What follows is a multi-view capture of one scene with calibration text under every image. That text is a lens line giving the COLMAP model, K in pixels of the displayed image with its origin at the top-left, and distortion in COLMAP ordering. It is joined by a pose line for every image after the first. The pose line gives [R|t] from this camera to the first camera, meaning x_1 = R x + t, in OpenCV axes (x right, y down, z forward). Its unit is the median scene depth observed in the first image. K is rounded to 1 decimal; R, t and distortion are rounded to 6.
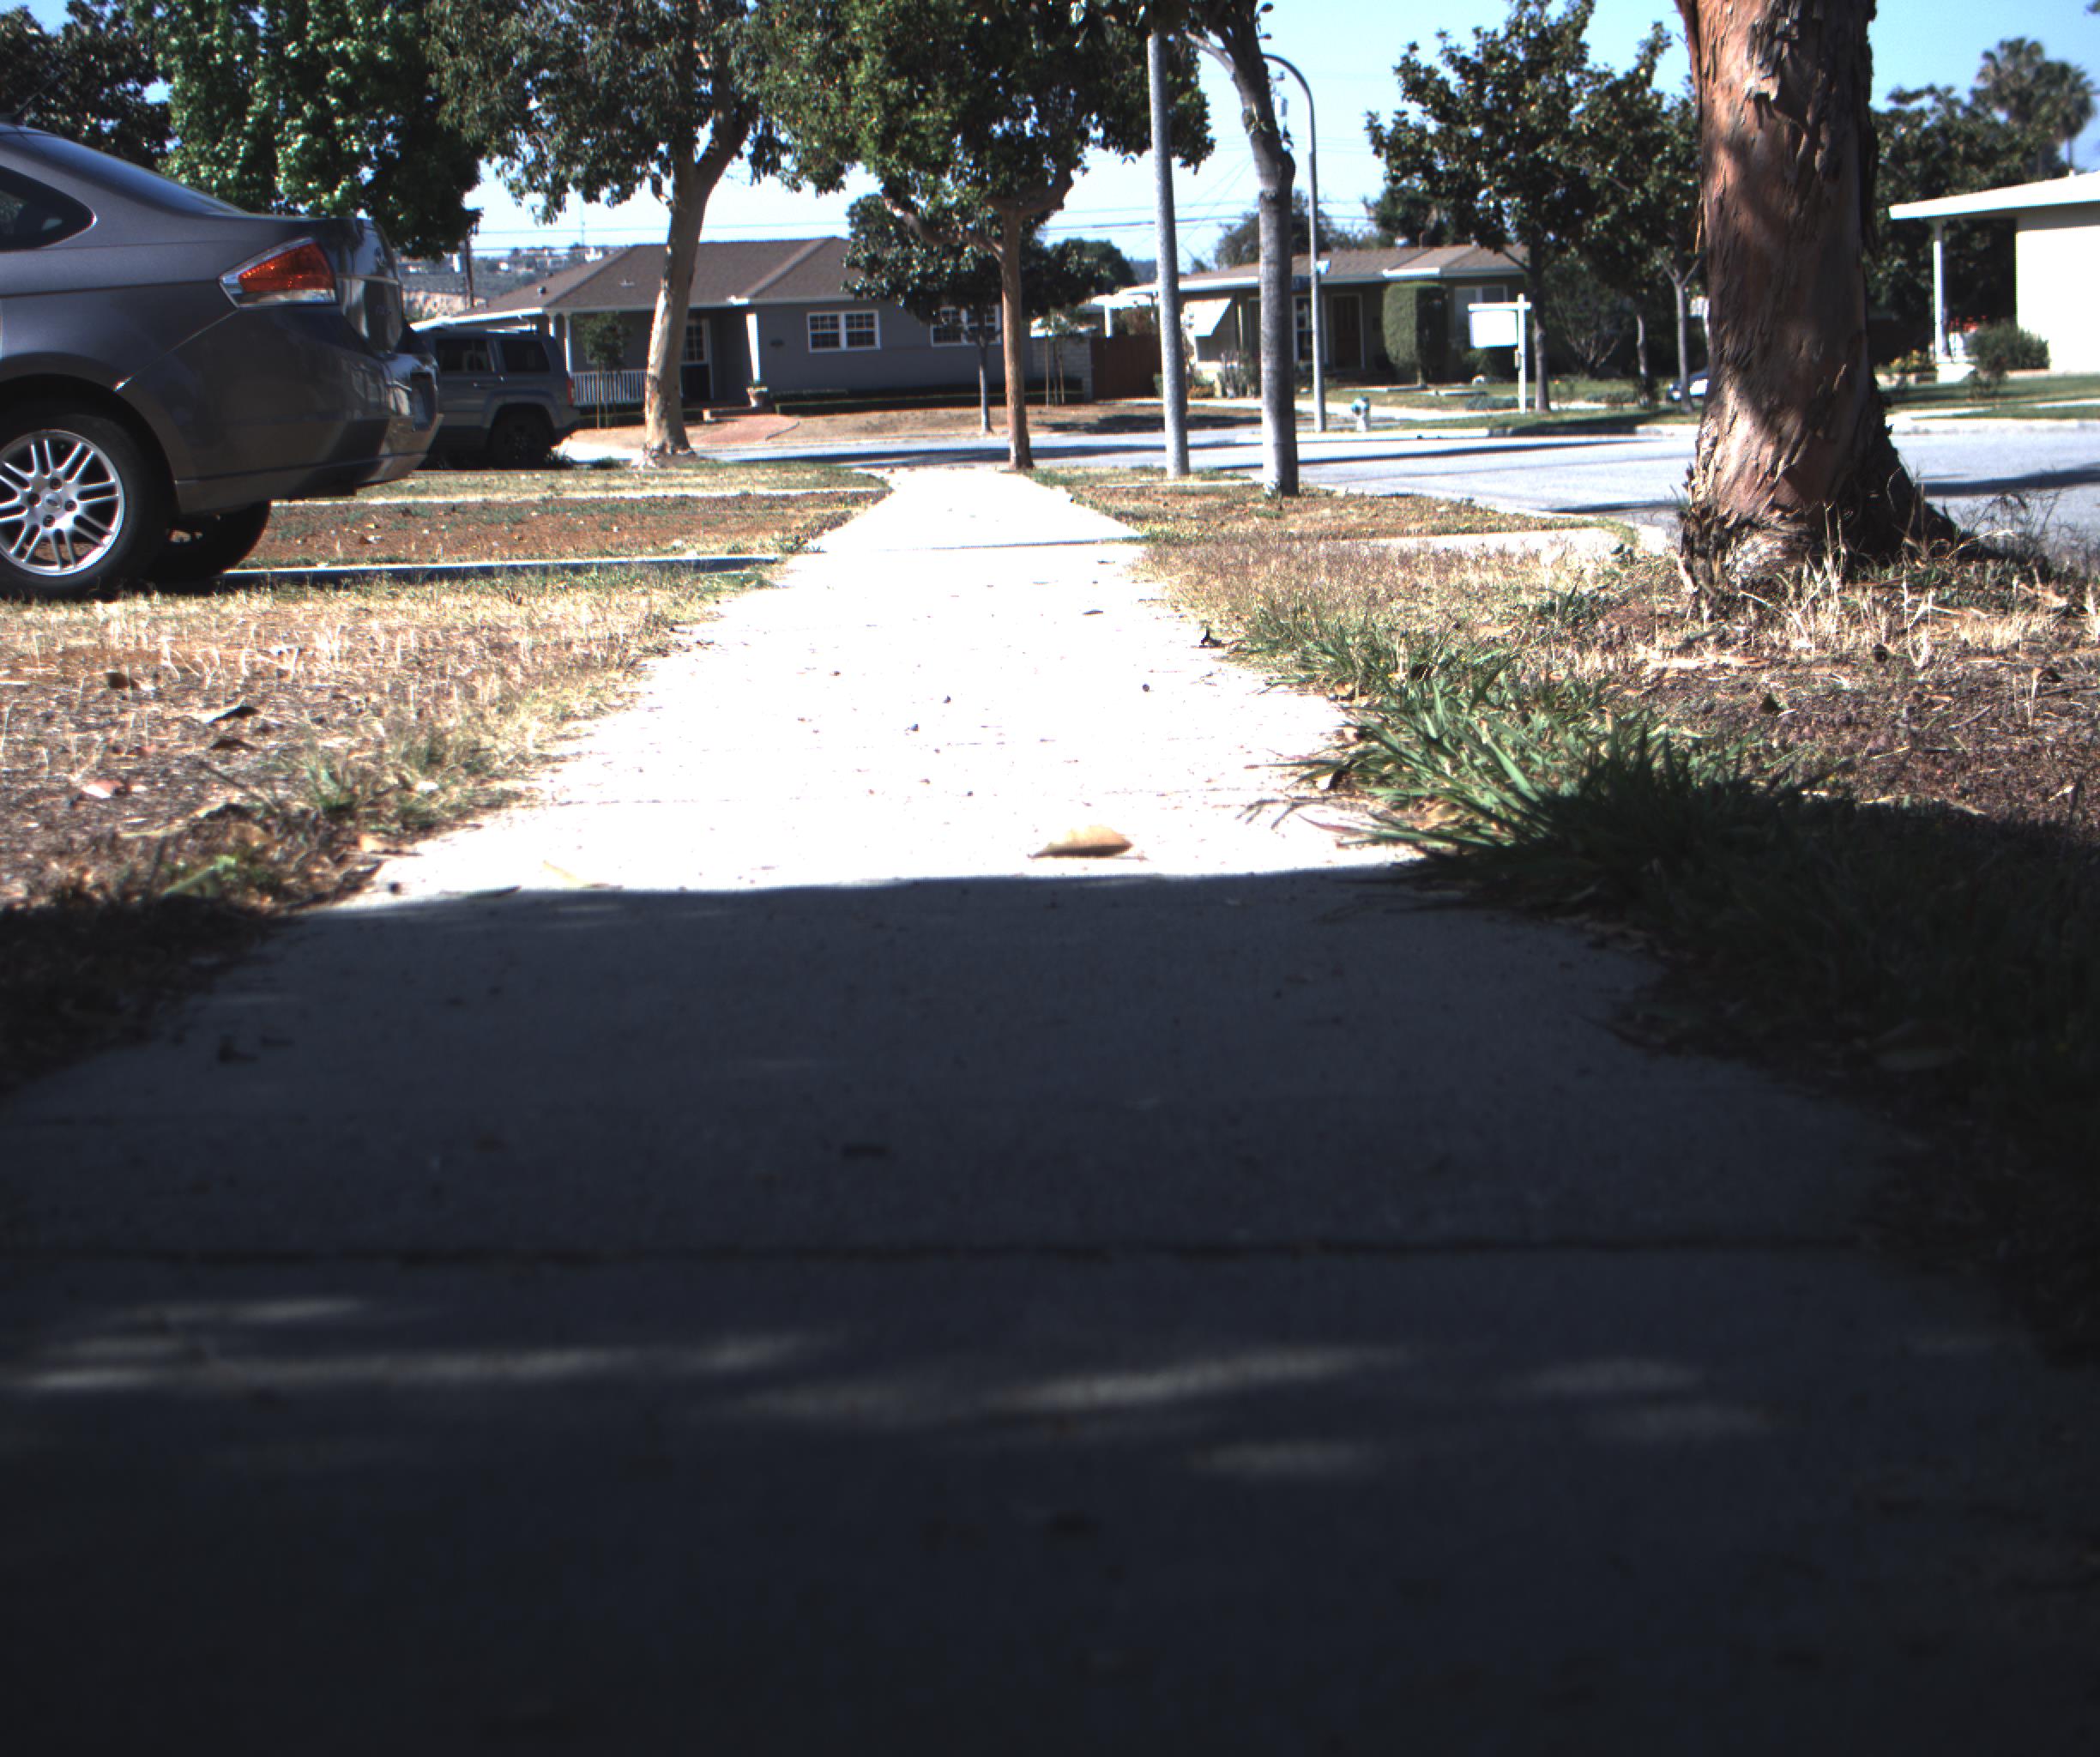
lens RADIAL K [[3946.1, 0, 1026.1], [0, 3946.1, 850.0], [0, 0, 1]] dist [-0.171602, 0.896640]
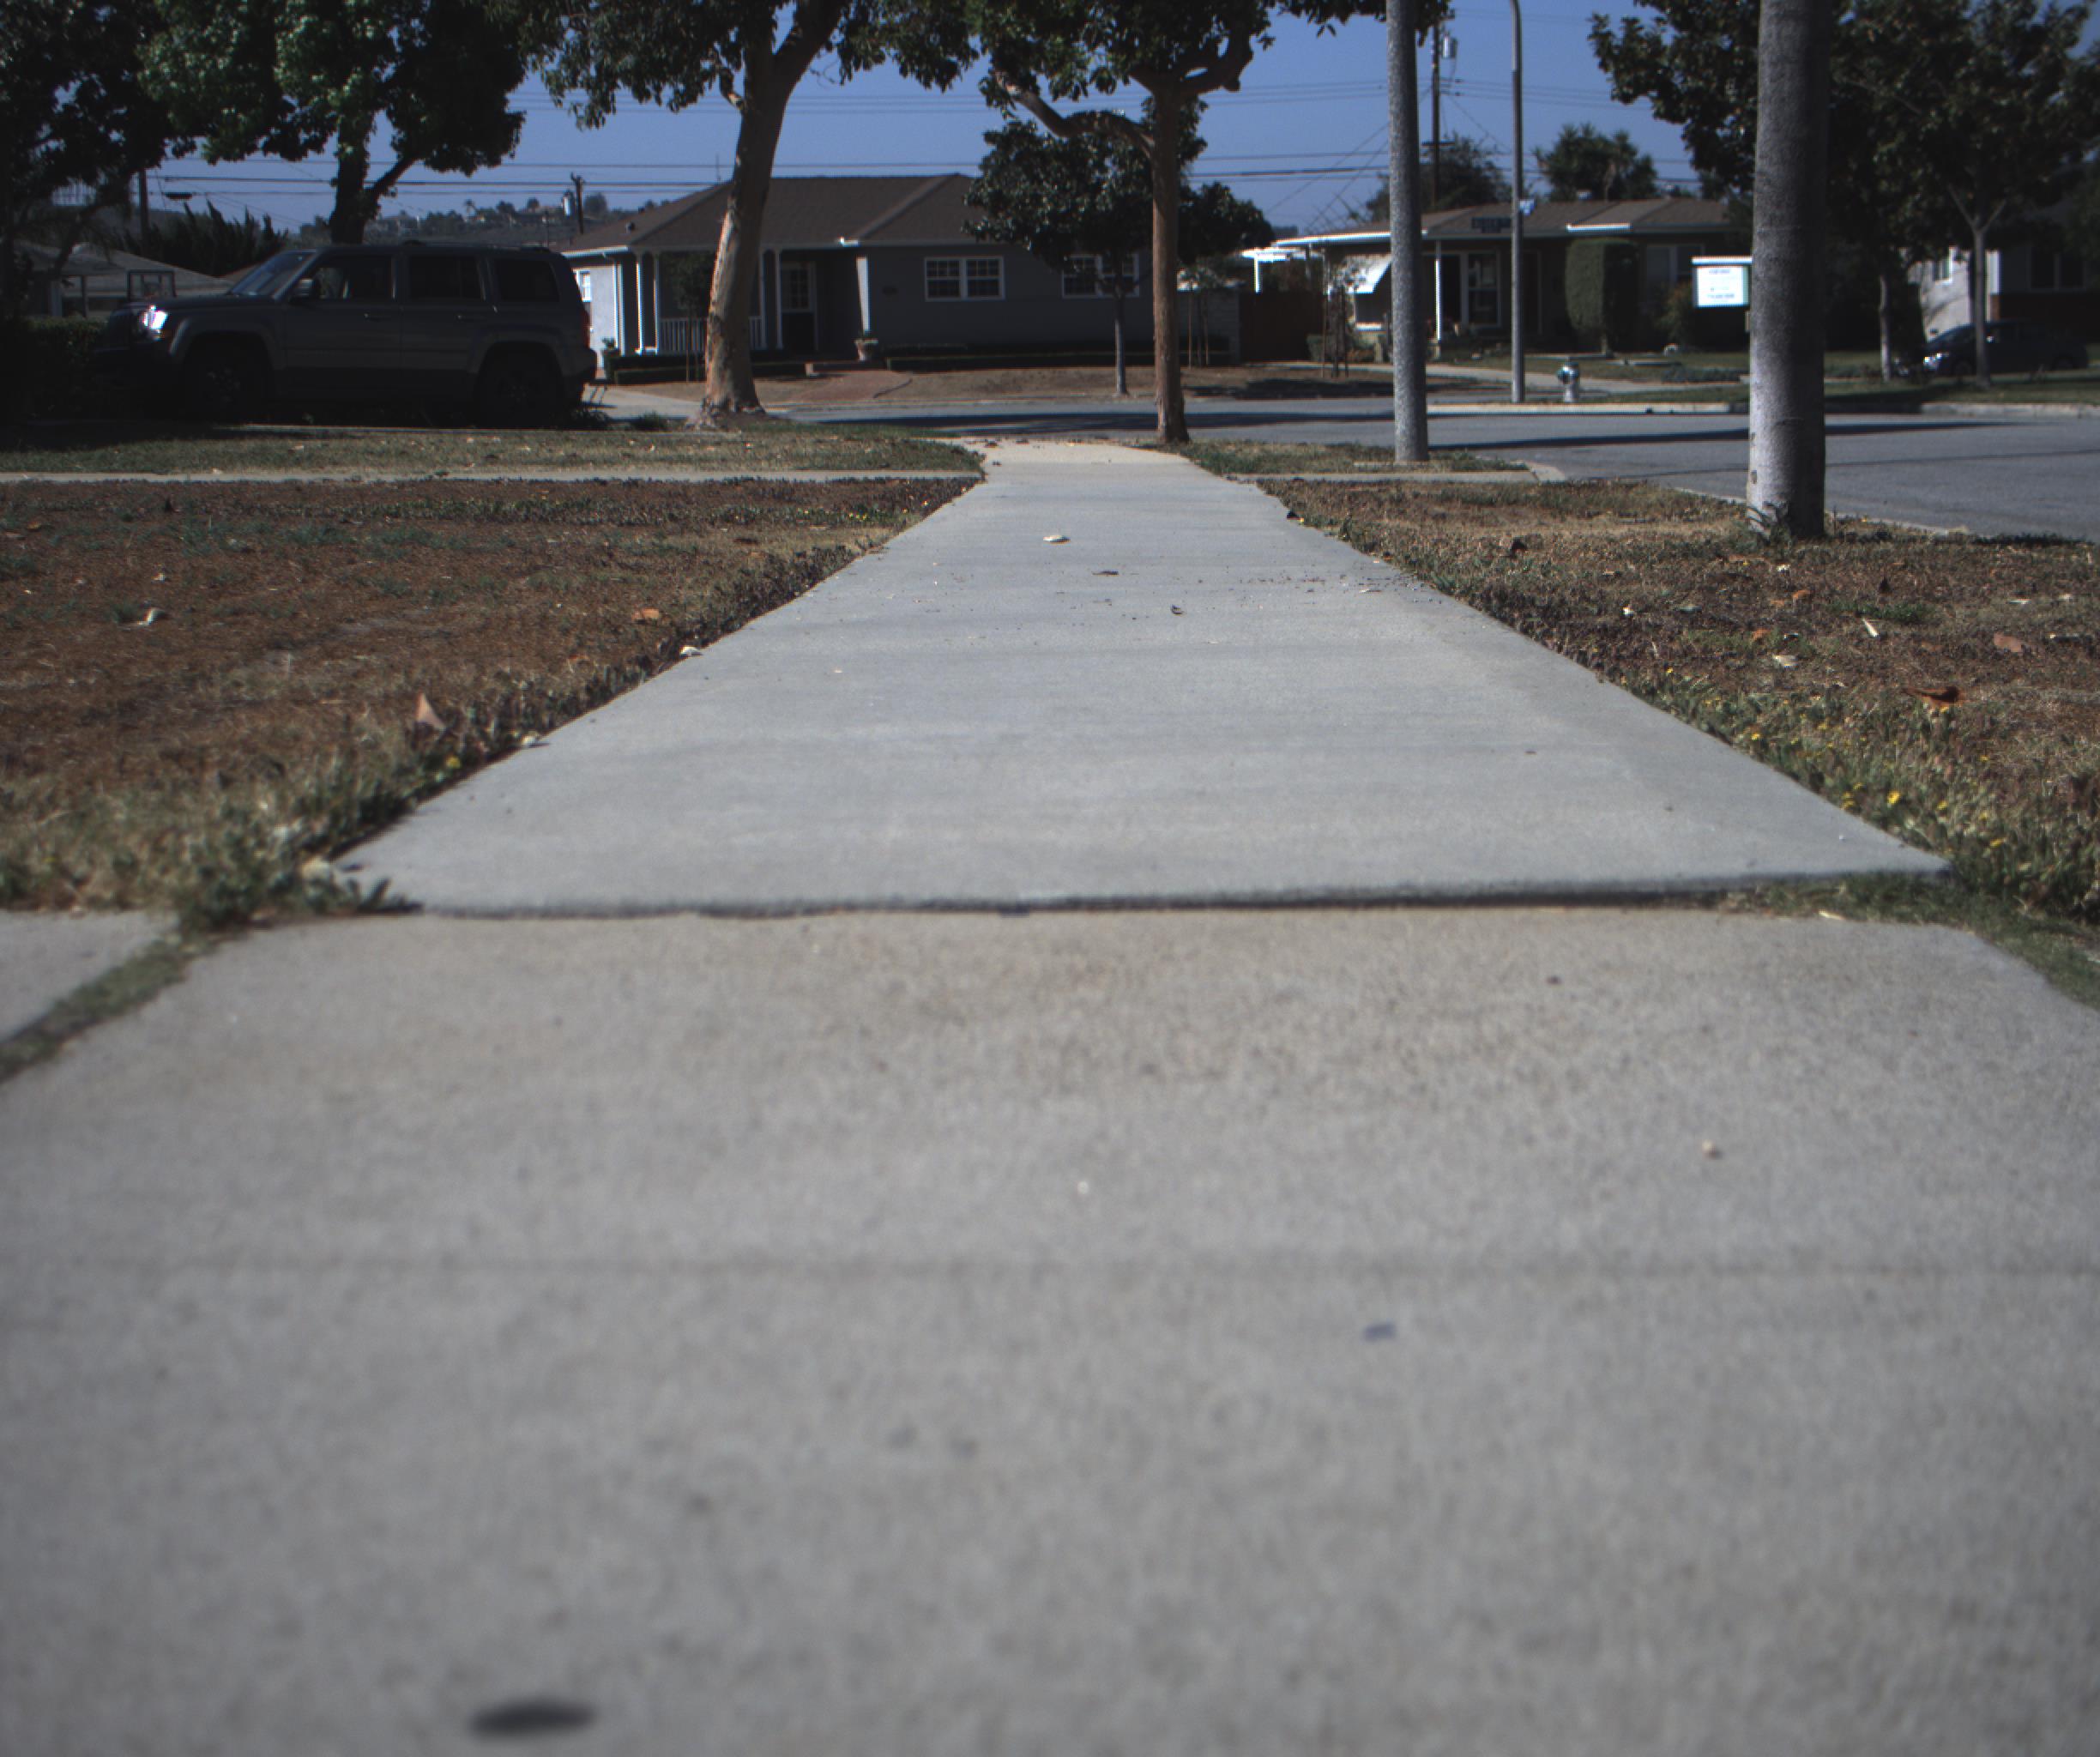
lens RADIAL K [[3946.1, 0, 1026.1], [0, 3946.1, 850.0], [0, 0, 1]] dist [-0.171602, 0.896640]
pose [[0.999218, 0.024875, -0.030721, -0.002705], [-0.024594, 0.999652, 0.009511, -0.018040], [0.030947, -0.008748, 0.999483, 0.175503]]
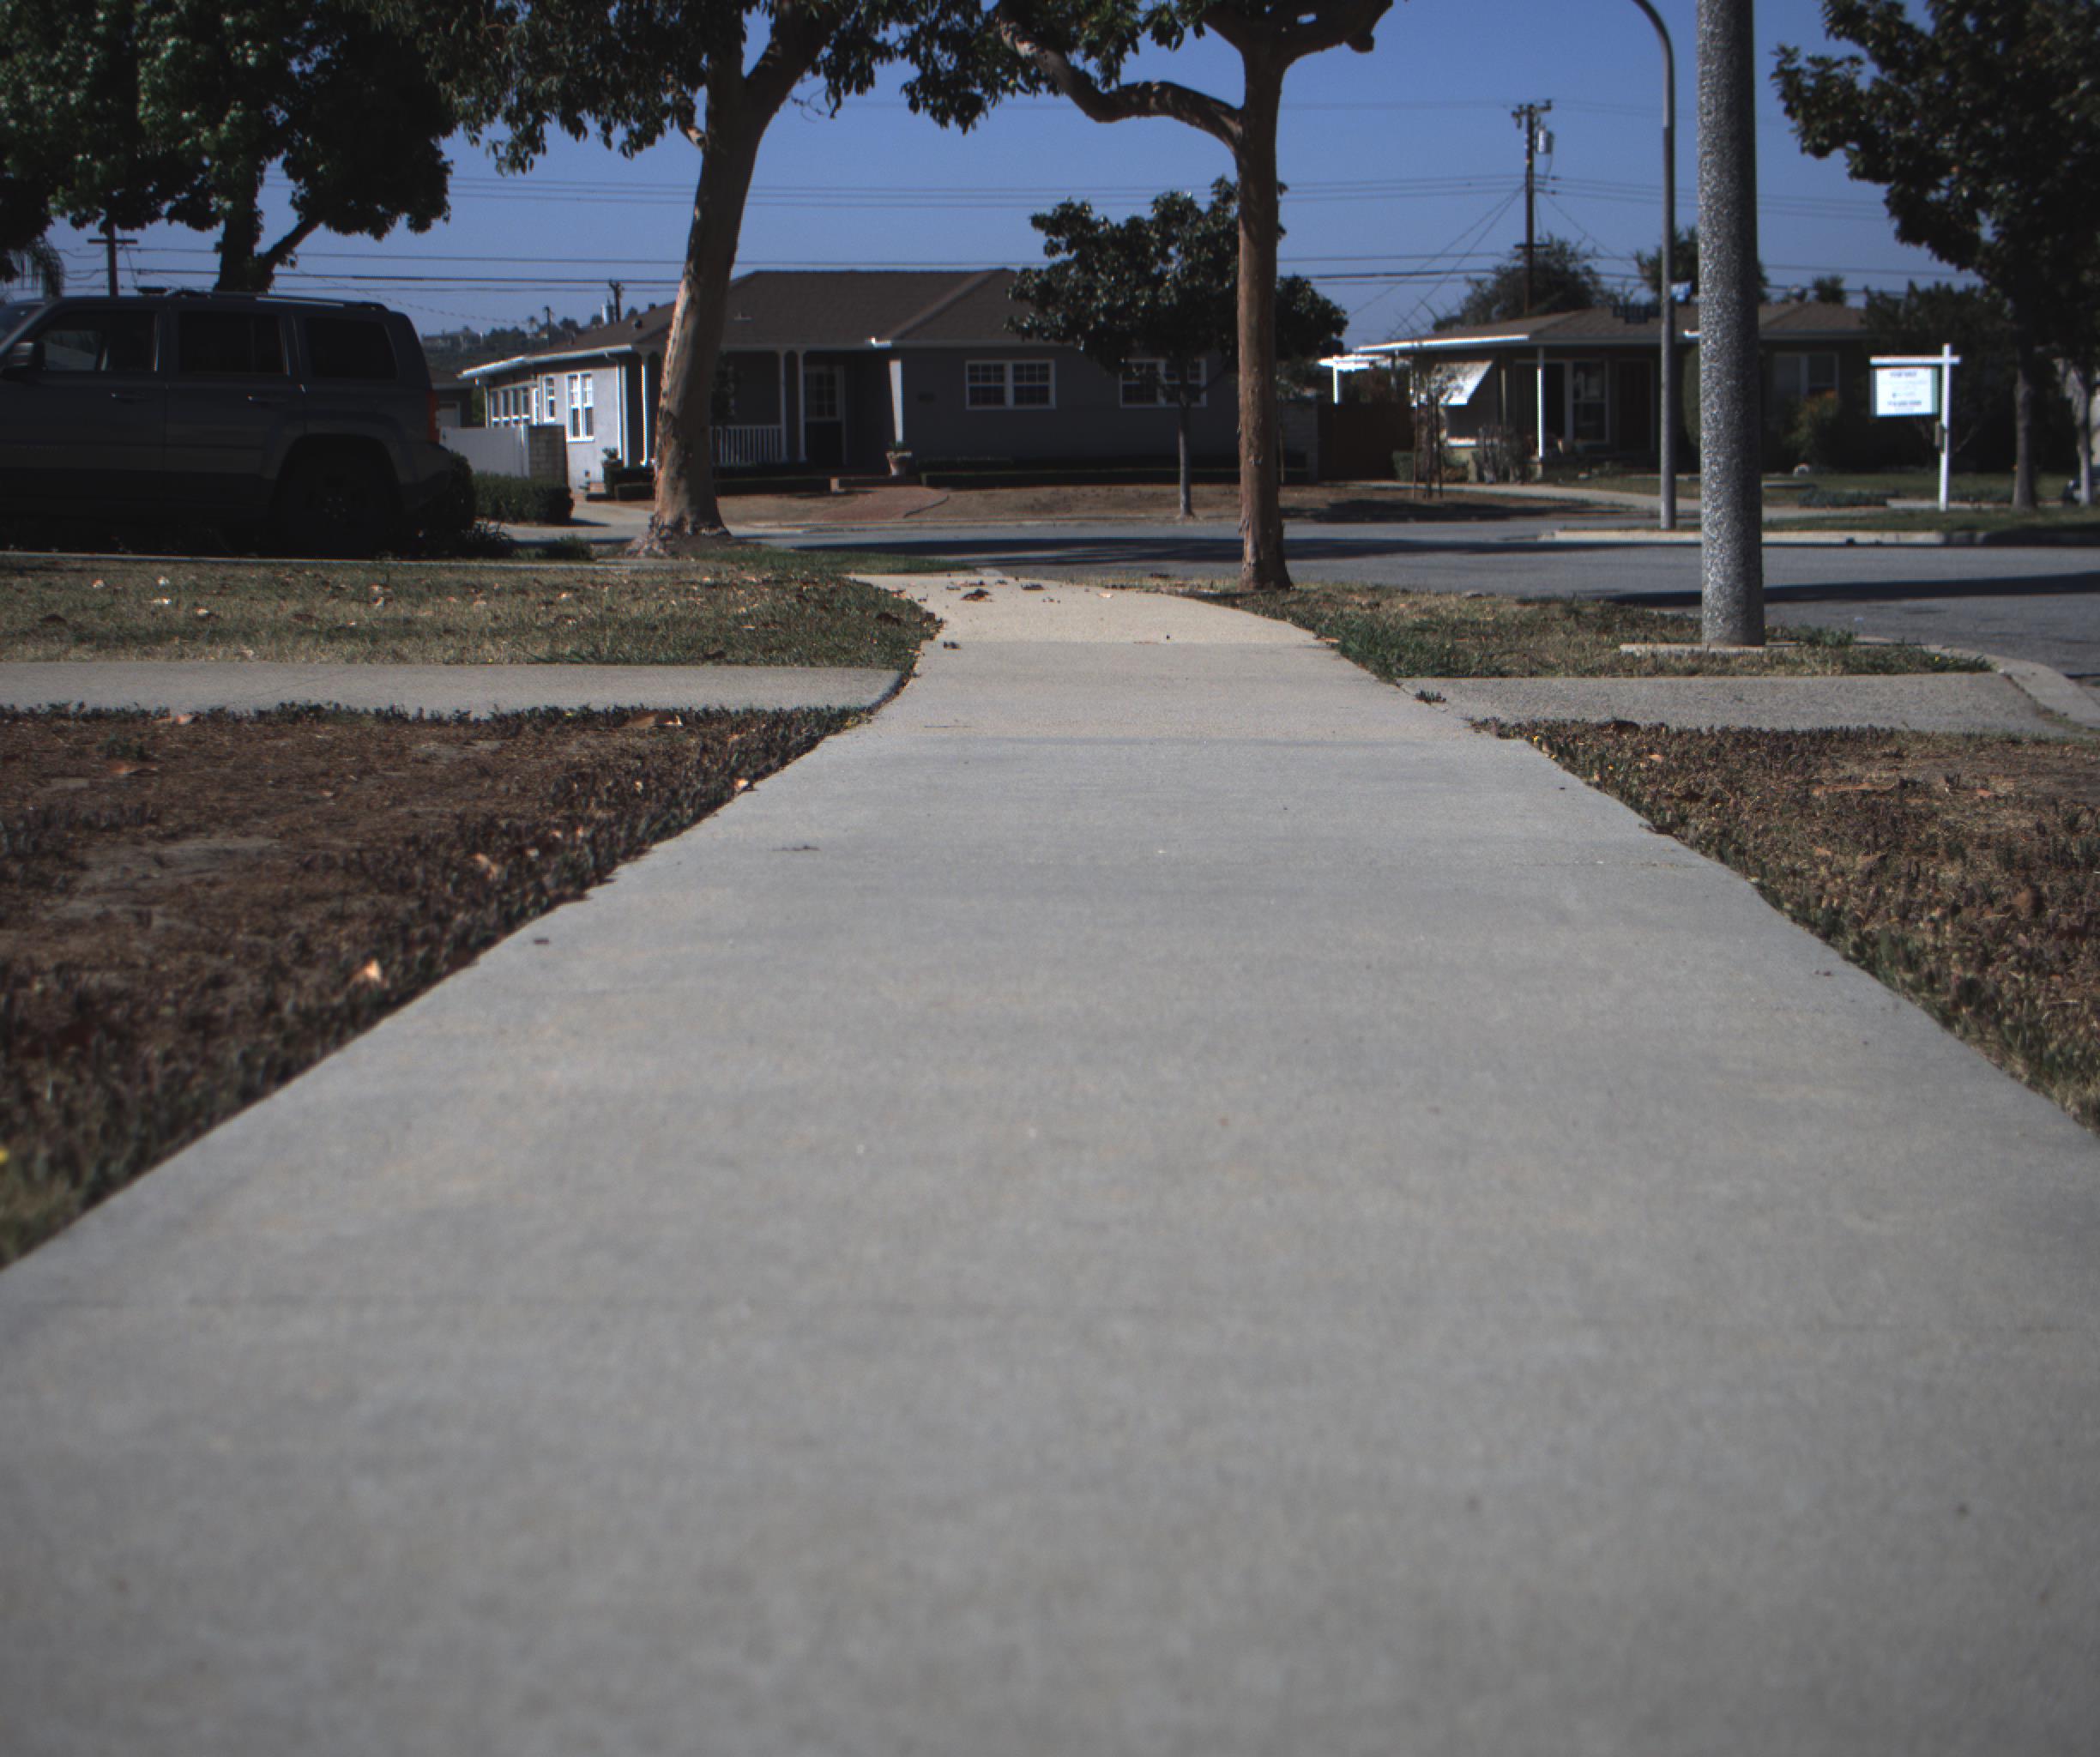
lens RADIAL K [[3946.1, 0, 1026.1], [0, 3946.1, 850.0], [0, 0, 1]] dist [-0.171602, 0.896640]
pose [[0.998372, 0.032554, -0.046839, -0.004587], [-0.033539, 0.999229, -0.020407, -0.036161], [0.046138, 0.021944, 0.998694, 0.345920]]
